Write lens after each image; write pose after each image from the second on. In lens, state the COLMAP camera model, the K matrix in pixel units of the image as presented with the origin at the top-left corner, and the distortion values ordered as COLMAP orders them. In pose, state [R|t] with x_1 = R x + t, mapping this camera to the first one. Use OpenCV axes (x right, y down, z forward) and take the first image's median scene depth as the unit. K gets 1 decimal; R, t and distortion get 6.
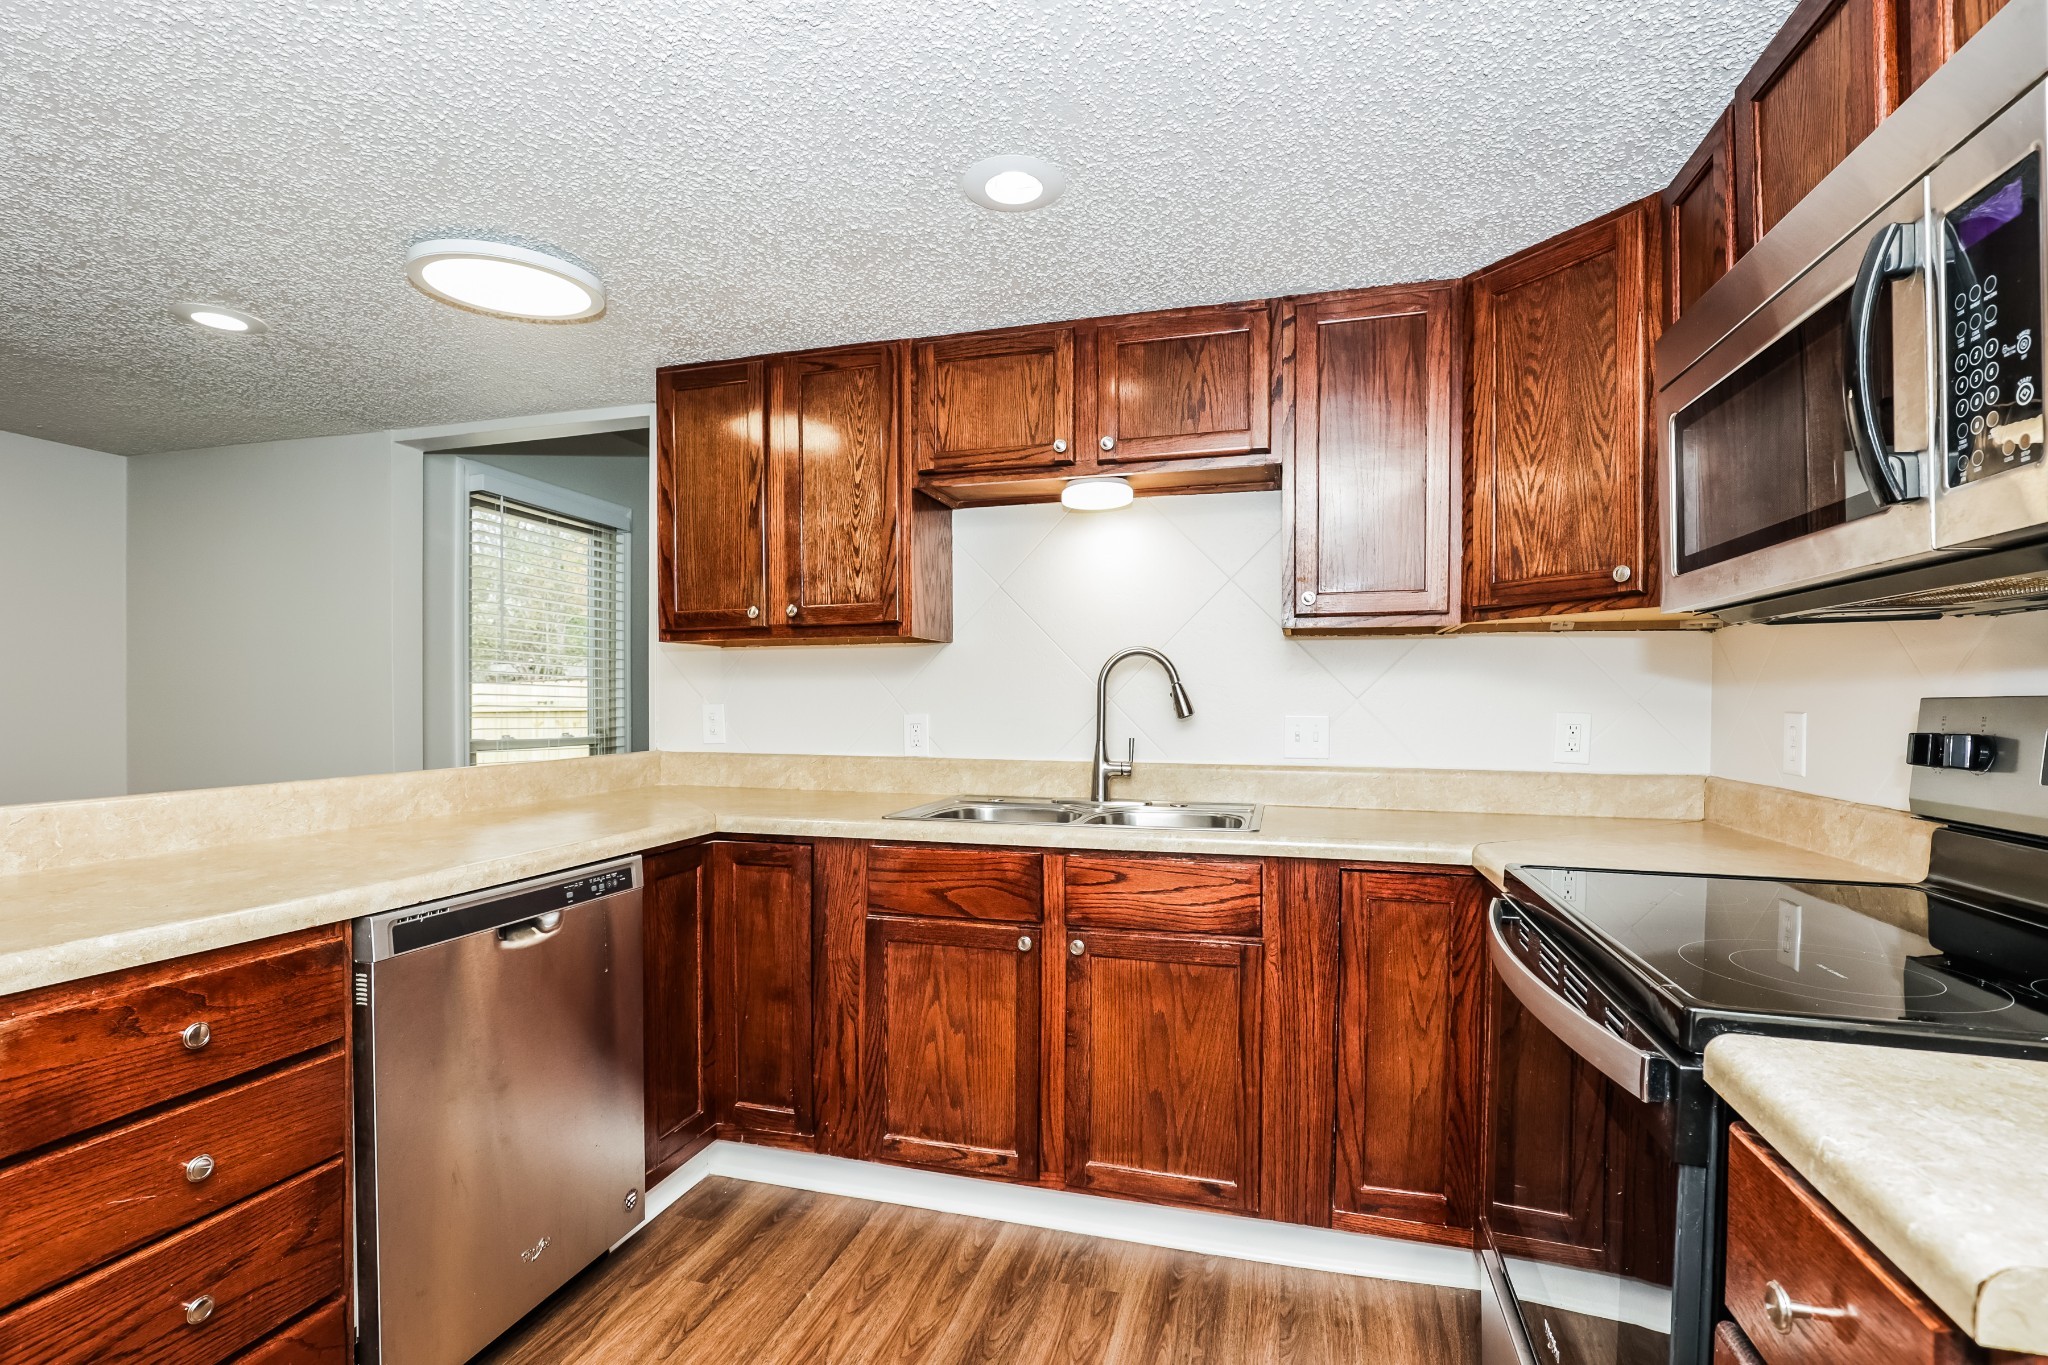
lens RADIAL K [[940.7, 0, 1029.8], [0, 940.7, 701.3], [0, 0, 1]] dist [-0.012980, -0.000051]
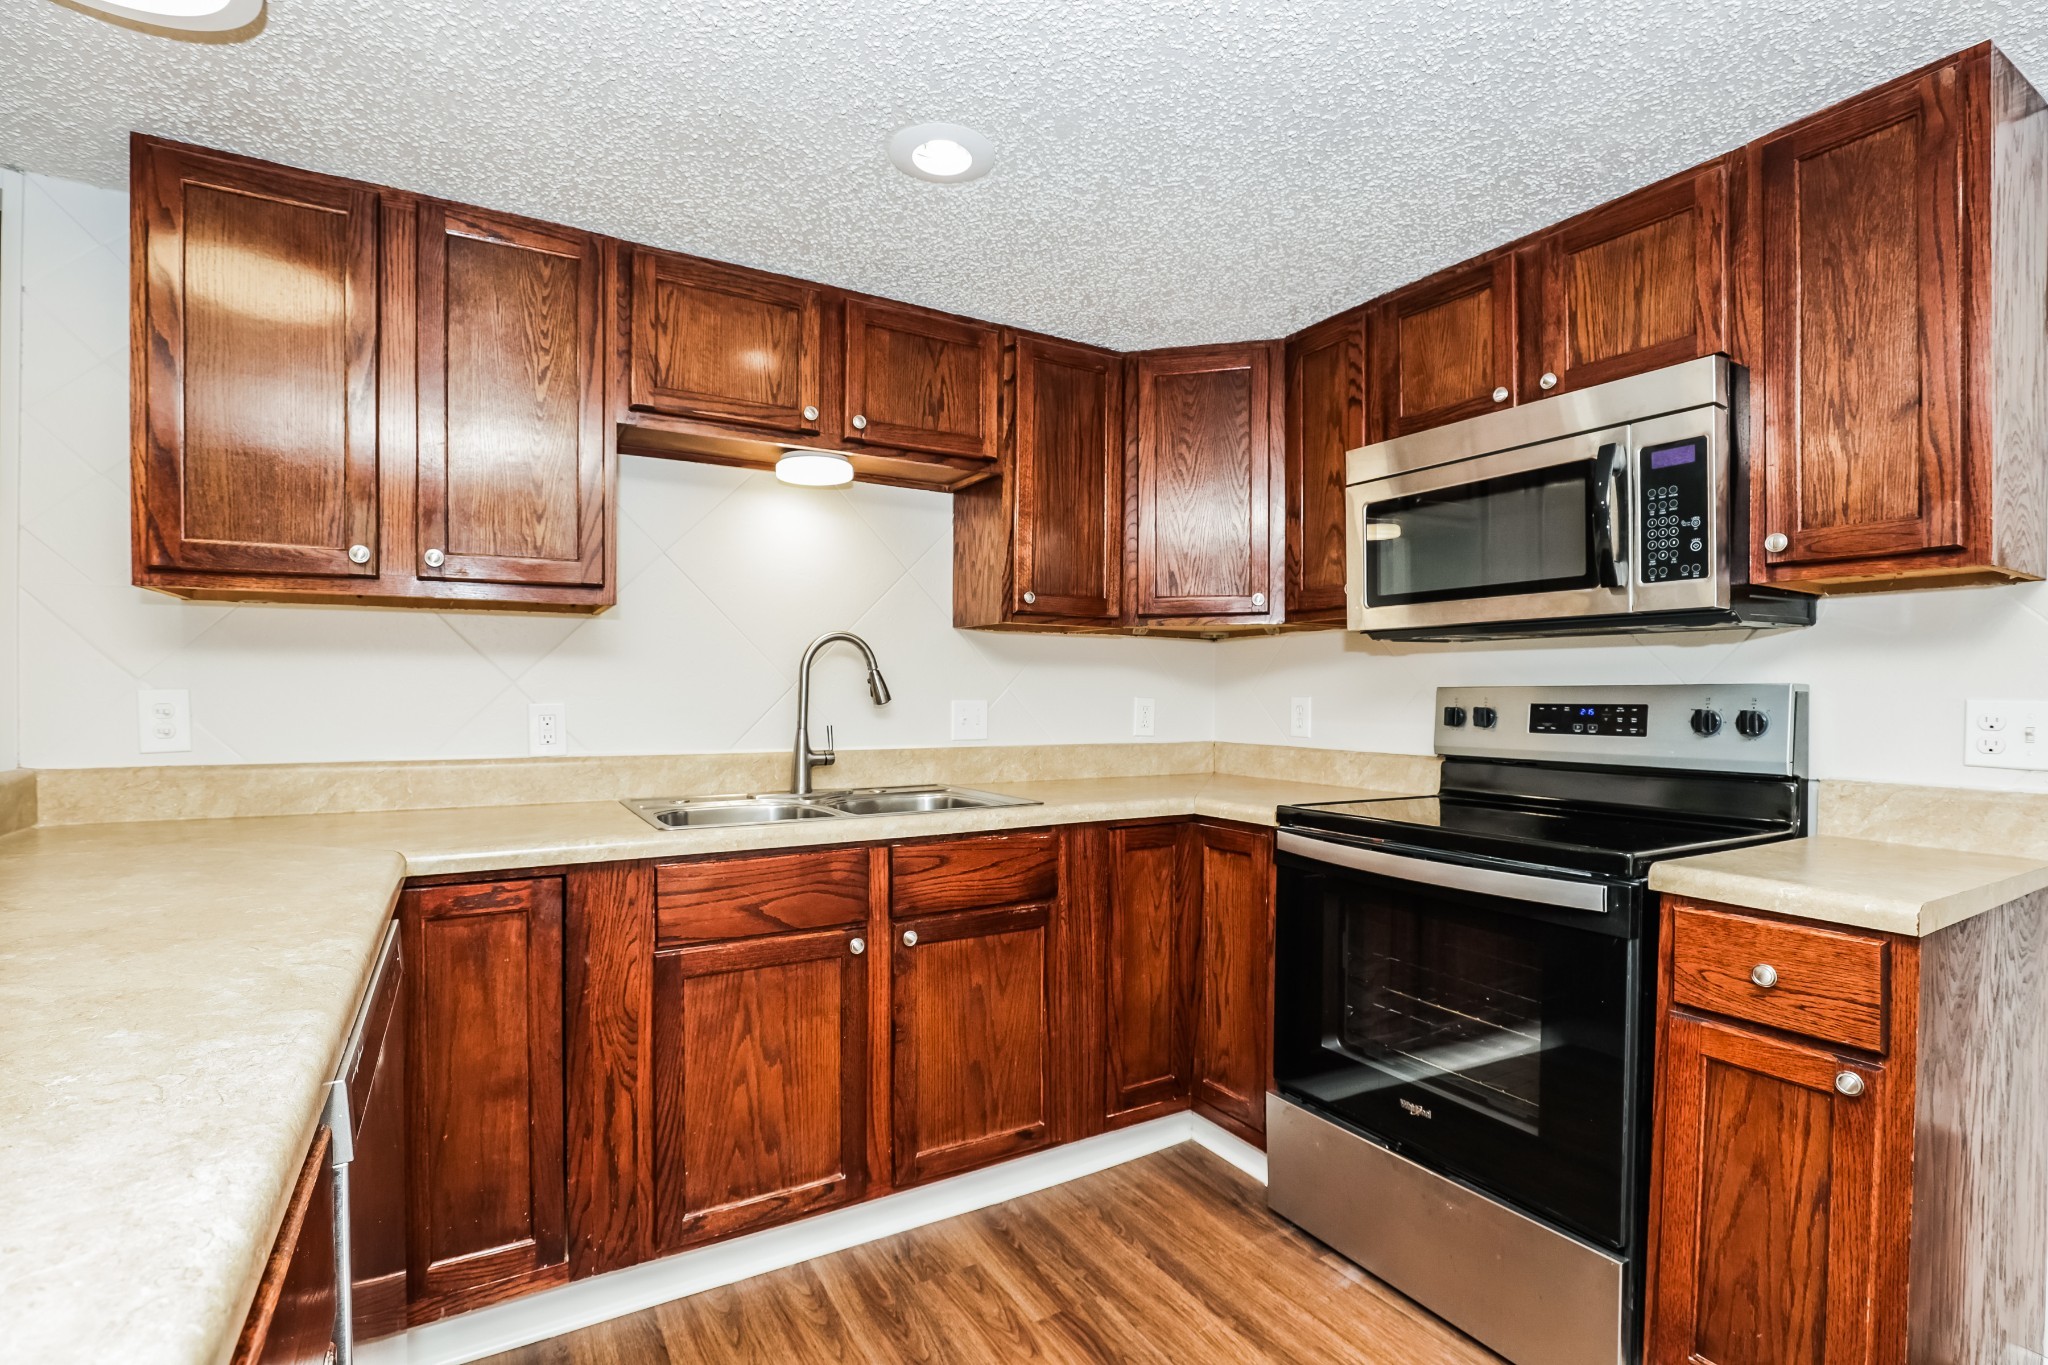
lens RADIAL K [[940.7, 0, 1031.3], [0, 940.7, 683.3], [0, 0, 1]] dist [-0.012980, -0.000051]
pose [[0.690836, 0.007336, 0.722974, -0.553899], [-0.003588, 0.999971, -0.006719, 0.001814], [-0.723003, 0.002048, 0.690842, 0.223171]]
